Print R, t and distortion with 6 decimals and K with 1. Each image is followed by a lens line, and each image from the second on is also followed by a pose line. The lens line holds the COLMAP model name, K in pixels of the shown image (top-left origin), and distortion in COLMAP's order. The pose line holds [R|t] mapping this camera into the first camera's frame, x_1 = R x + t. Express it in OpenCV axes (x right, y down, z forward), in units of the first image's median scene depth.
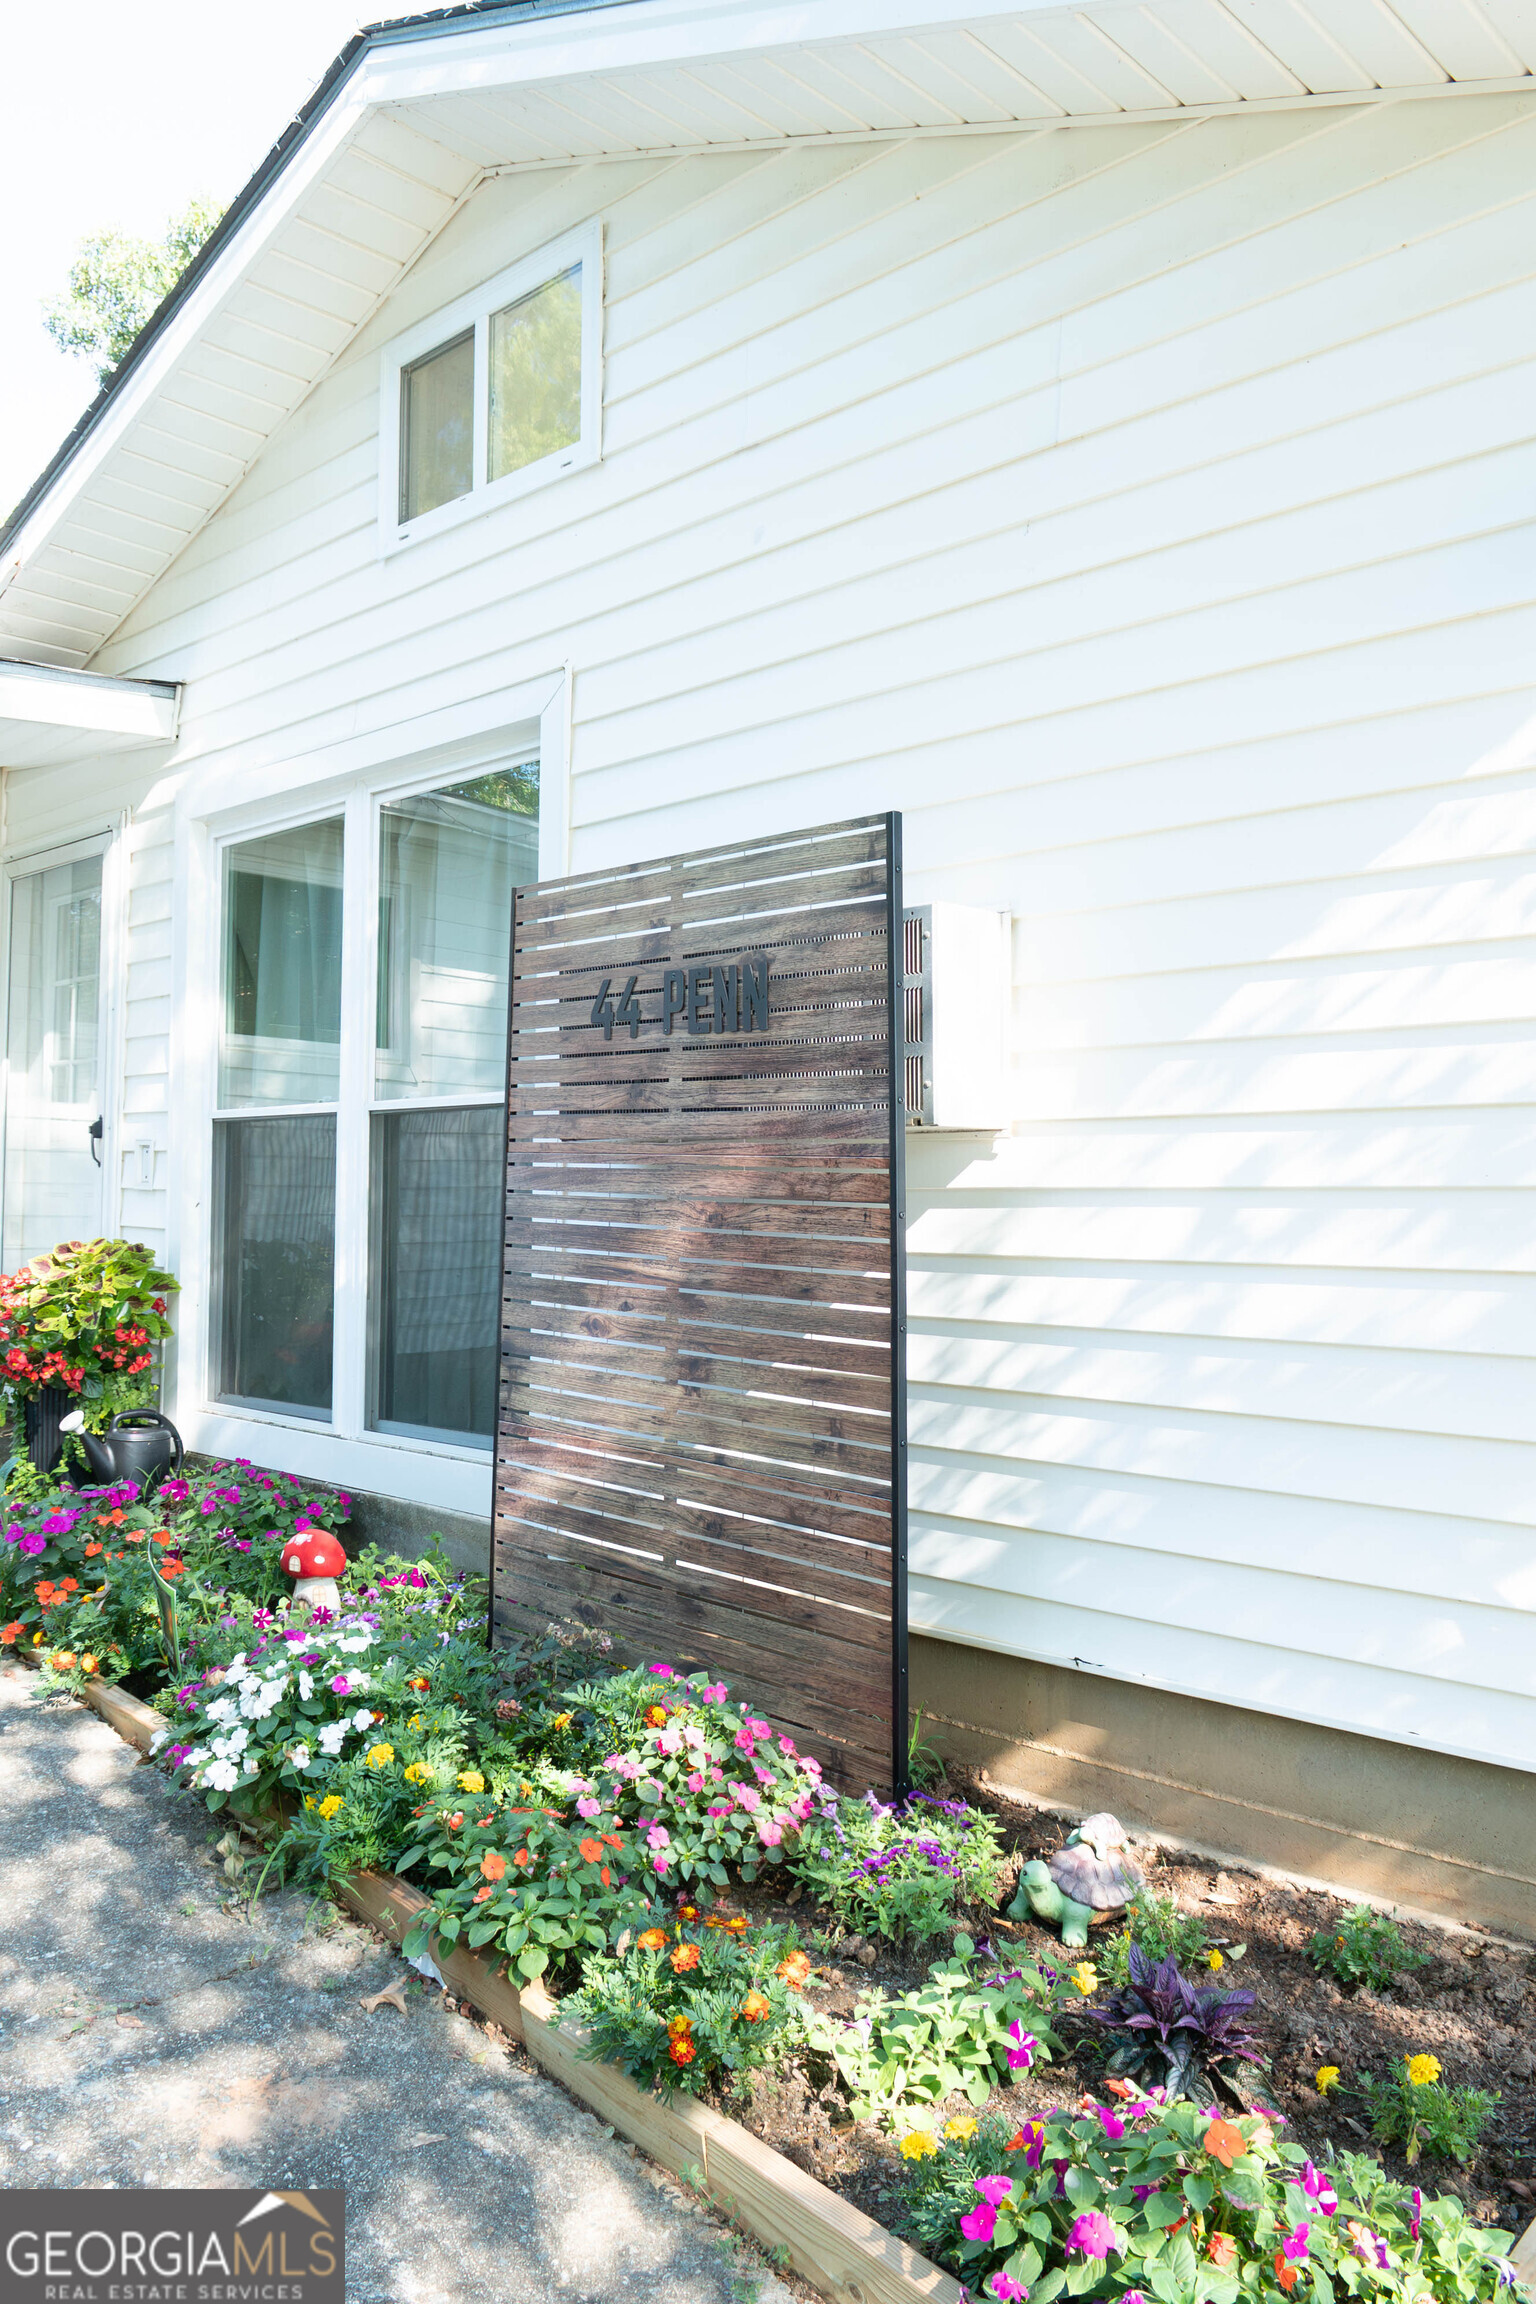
lens RADIAL K [[1714.3, 0, 772.4], [0, 1714.3, 1146.1], [0, 0, 1]] dist [-0.015799, -0.010338]
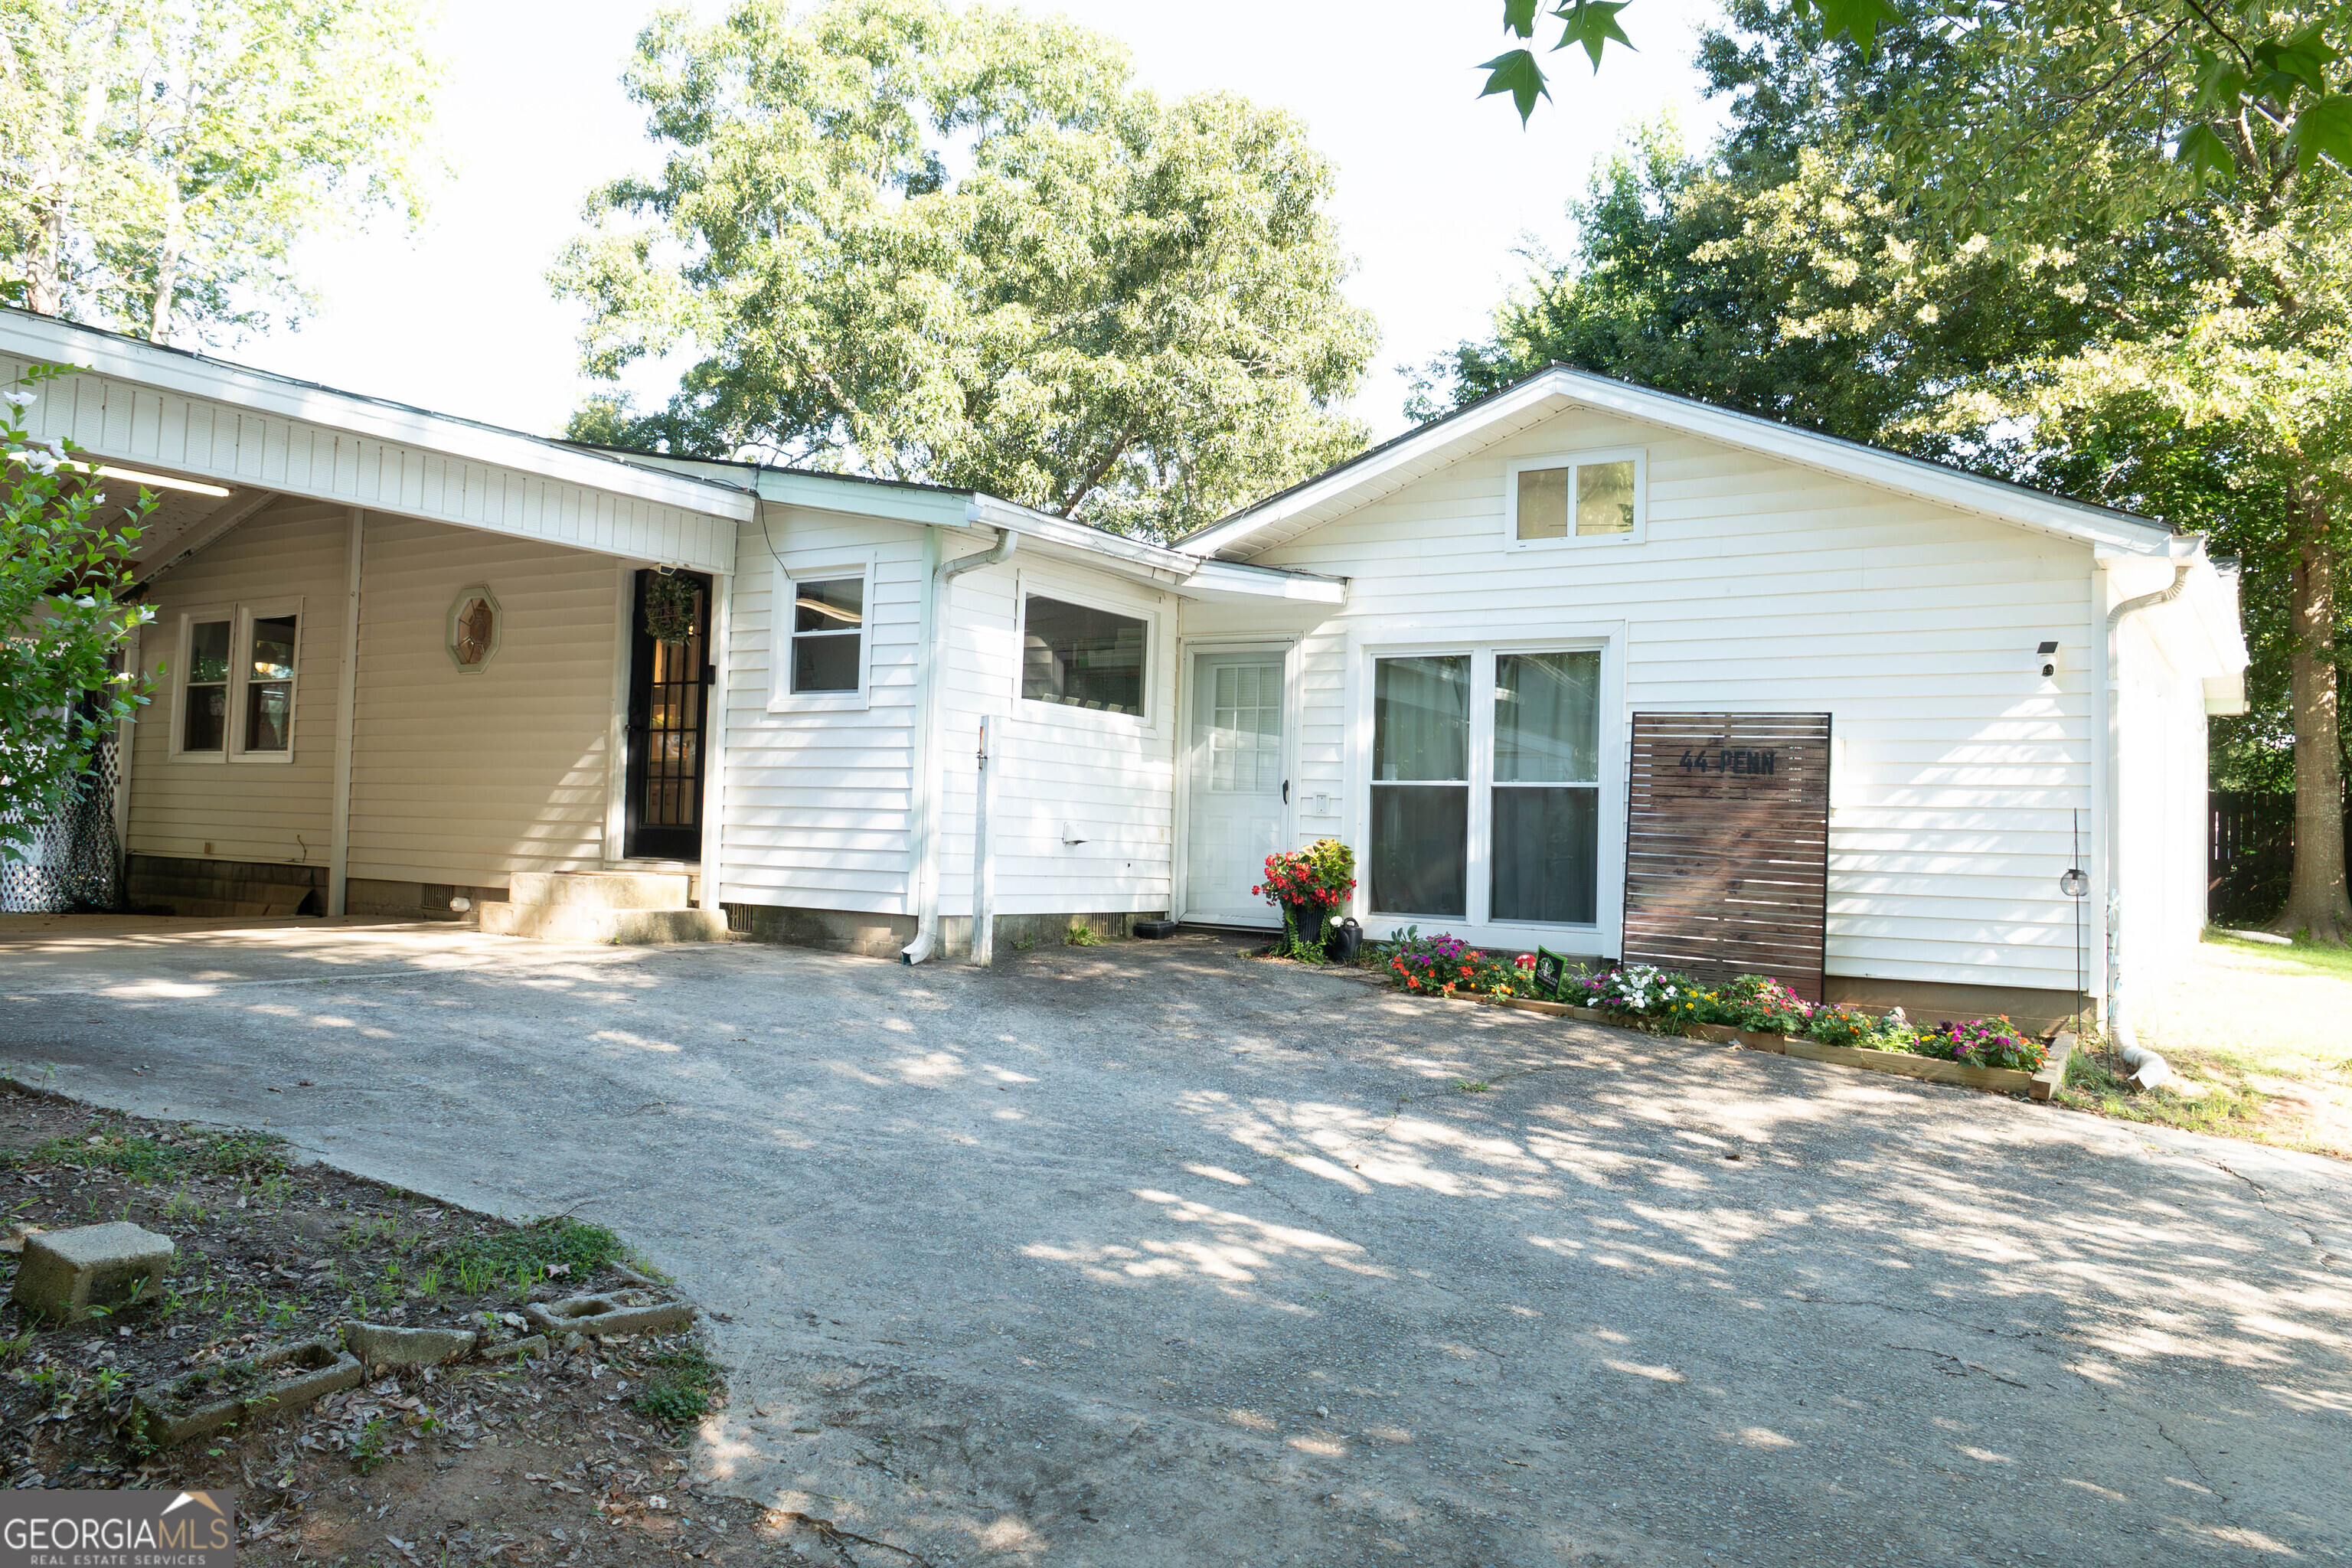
lens RADIAL K [[1750.0, 0, 1176.0], [0, 1750.0, 774.9], [0, 0, 1]] dist [-0.015799, -0.010338]
pose [[0.984248, 0.028827, 0.174429, -1.433226], [-0.029090, 0.999576, -0.001045, -0.028701], [-0.174385, -0.004046, 0.984669, -1.704629]]
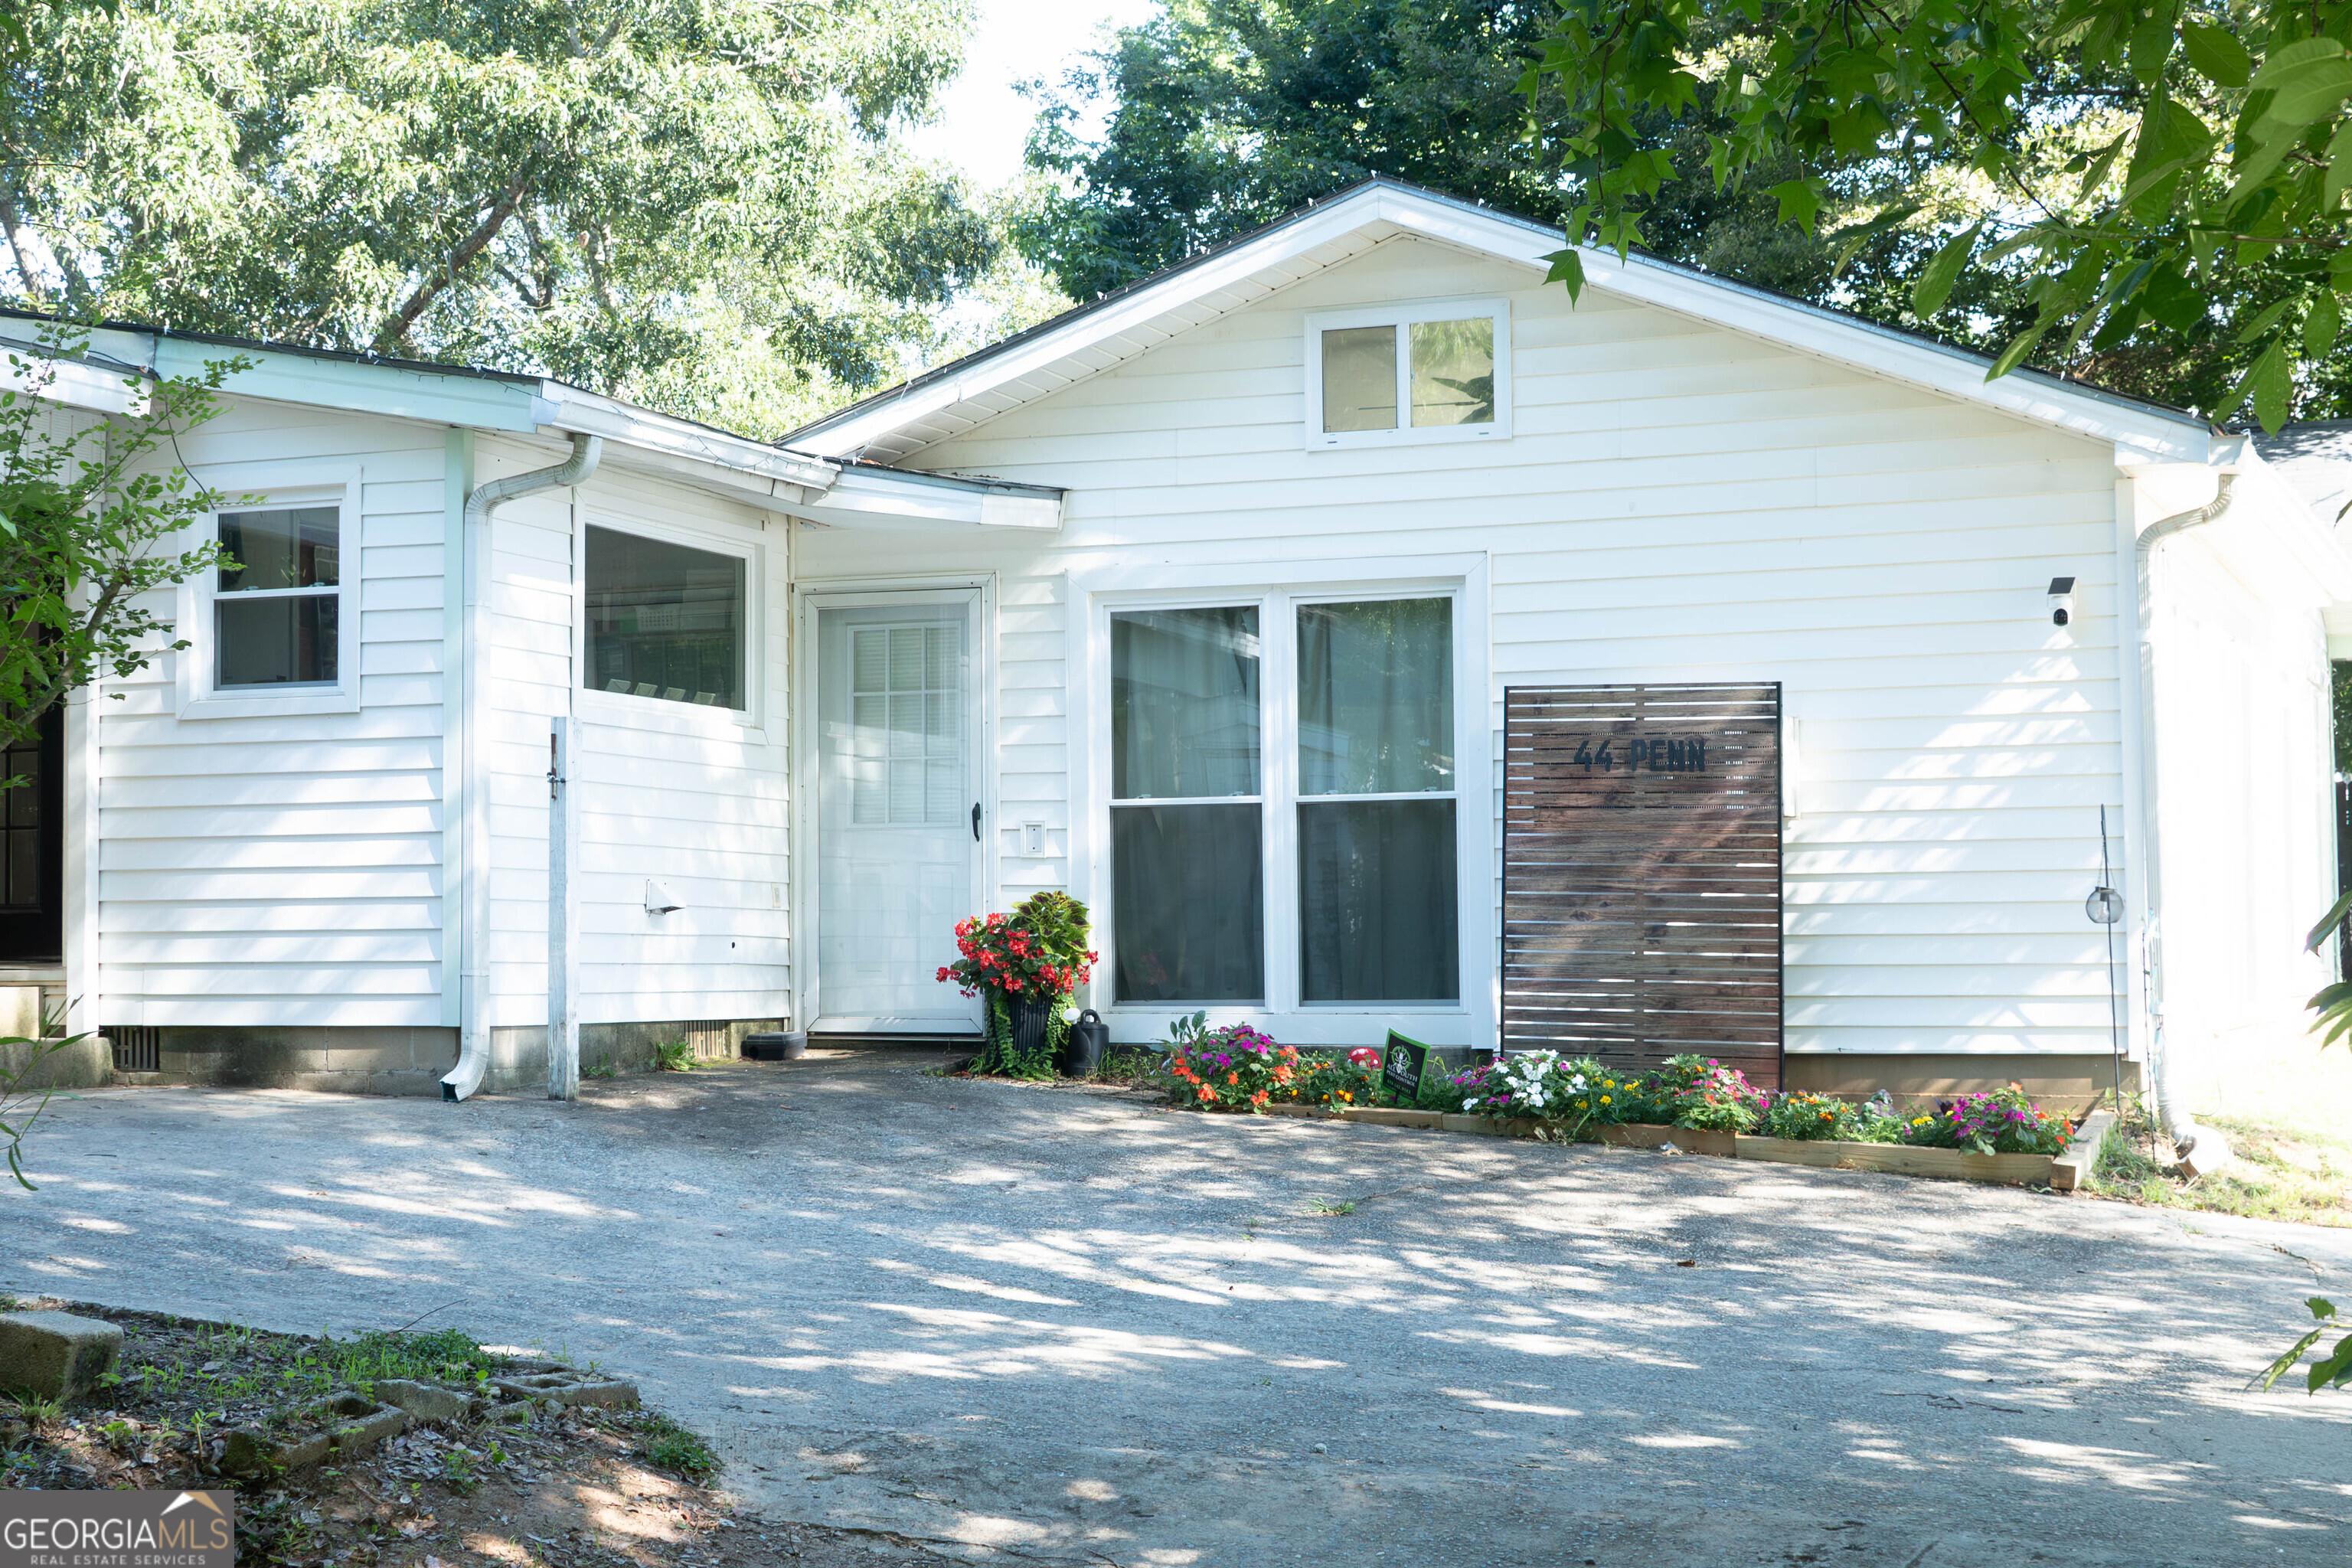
lens RADIAL K [[3527.4, 0, 1175.5], [0, 3527.4, 783.7], [0, 0, 1]] dist [-0.045927, 0.000000]
pose [[0.931757, 0.001475, 0.363078, -1.998105], [0.002482, 0.999943, -0.010432, -0.006603], [-0.363073, 0.010621, 0.931700, -2.594604]]
